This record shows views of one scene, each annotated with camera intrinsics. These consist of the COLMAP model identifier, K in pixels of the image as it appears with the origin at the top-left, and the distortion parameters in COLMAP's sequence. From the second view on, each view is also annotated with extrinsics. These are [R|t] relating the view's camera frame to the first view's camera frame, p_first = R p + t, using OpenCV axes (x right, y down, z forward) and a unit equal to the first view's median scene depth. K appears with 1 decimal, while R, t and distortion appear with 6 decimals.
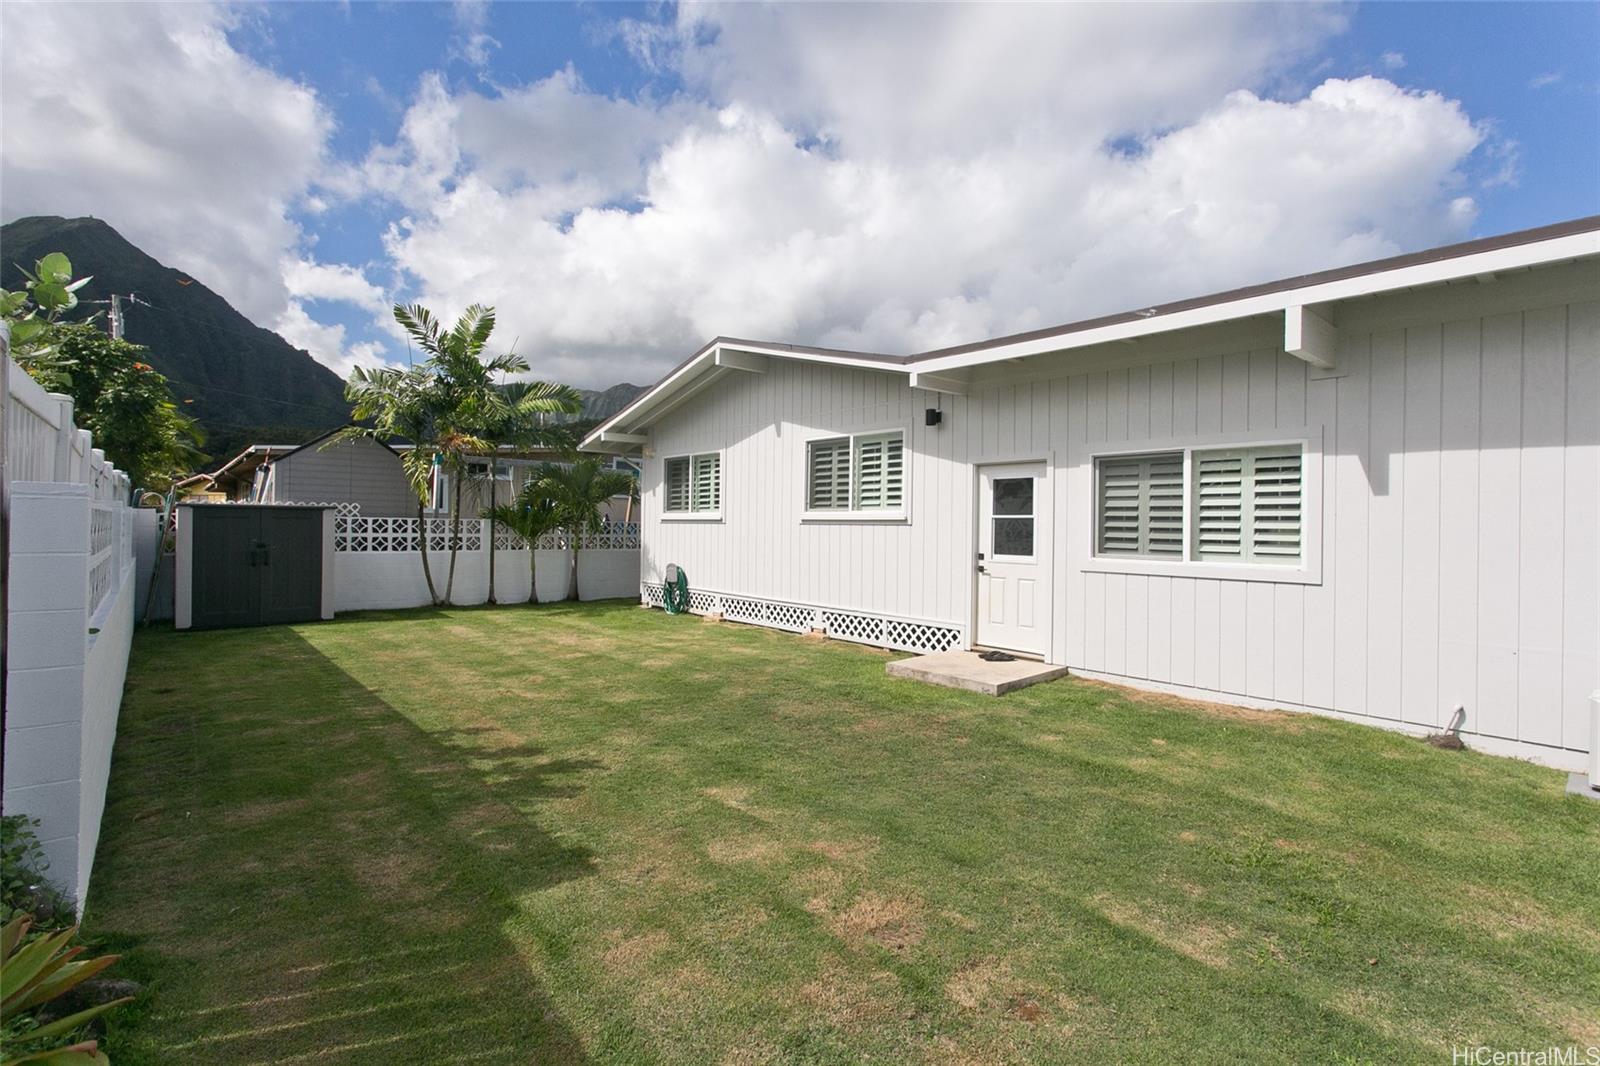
lens RADIAL K [[751.6, 0, 800.1], [0, 751.6, 521.1], [0, 0, 1]] dist [0.001748, 0.006165]
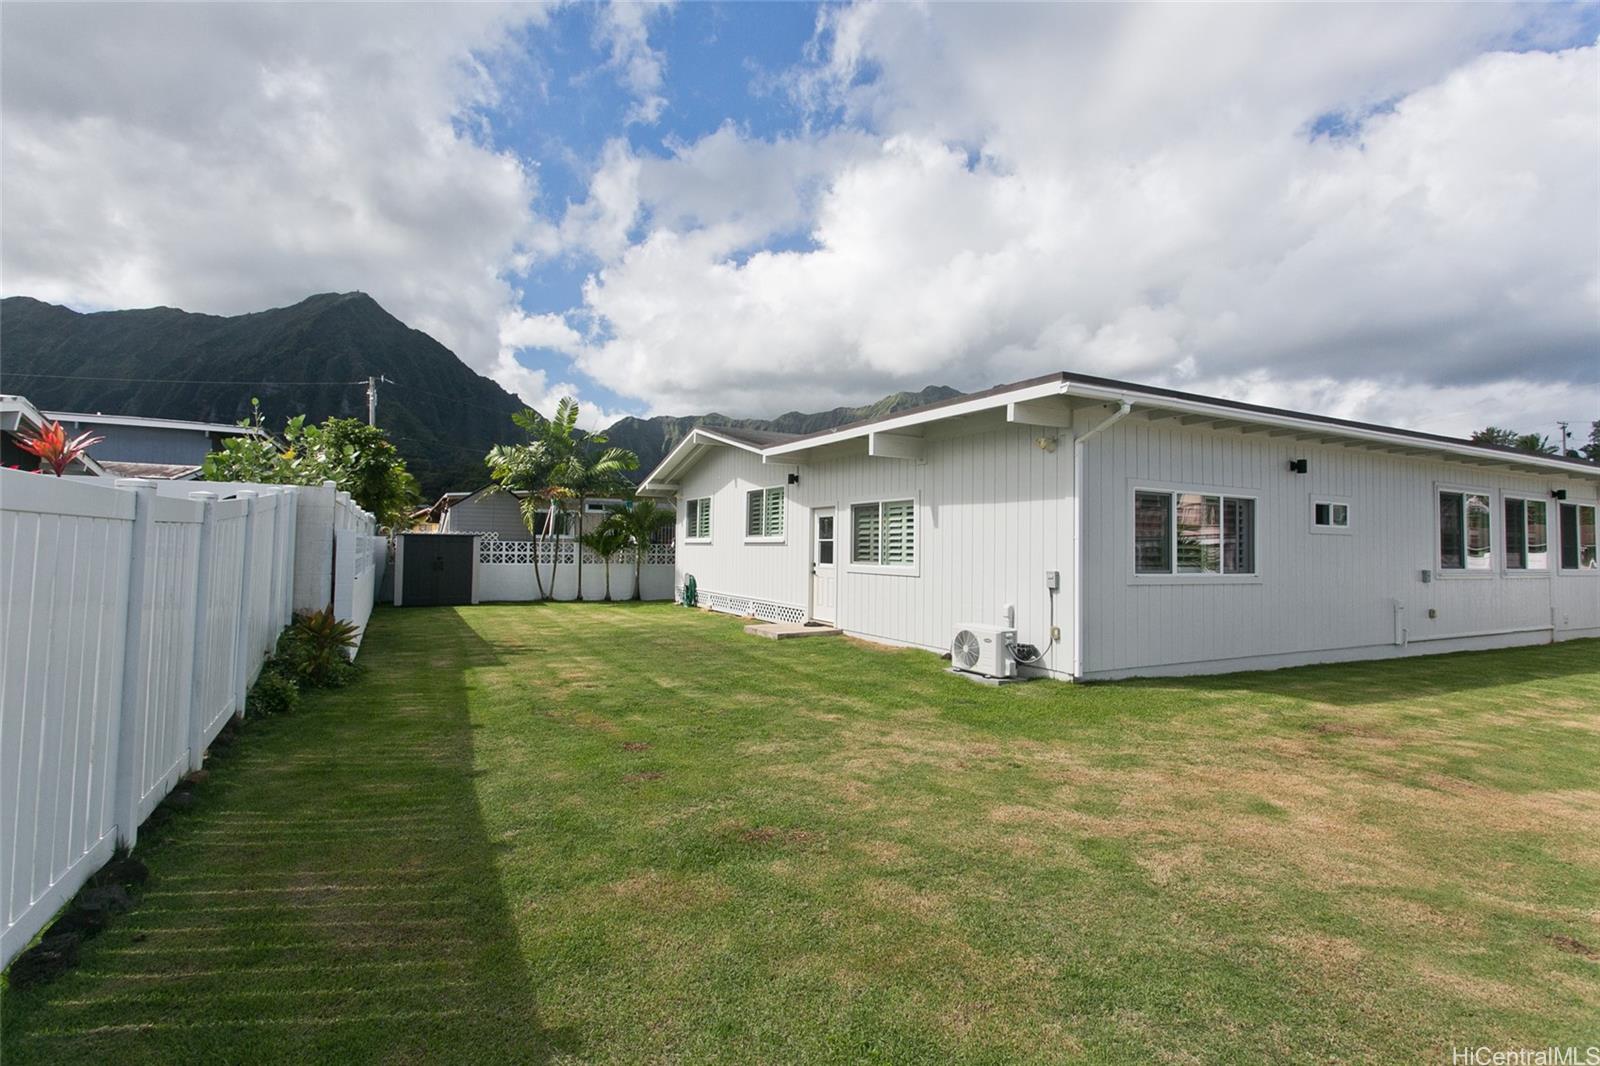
lens RADIAL K [[751.6, 0, 798.2], [0, 751.6, 543.2], [0, 0, 1]] dist [0.001748, 0.006165]
pose [[0.975604, -0.000549, -0.219537, 0.273454], [-0.000259, 0.999993, -0.003650, 0.003040], [0.219538, 0.003618, 0.975597, -0.289677]]
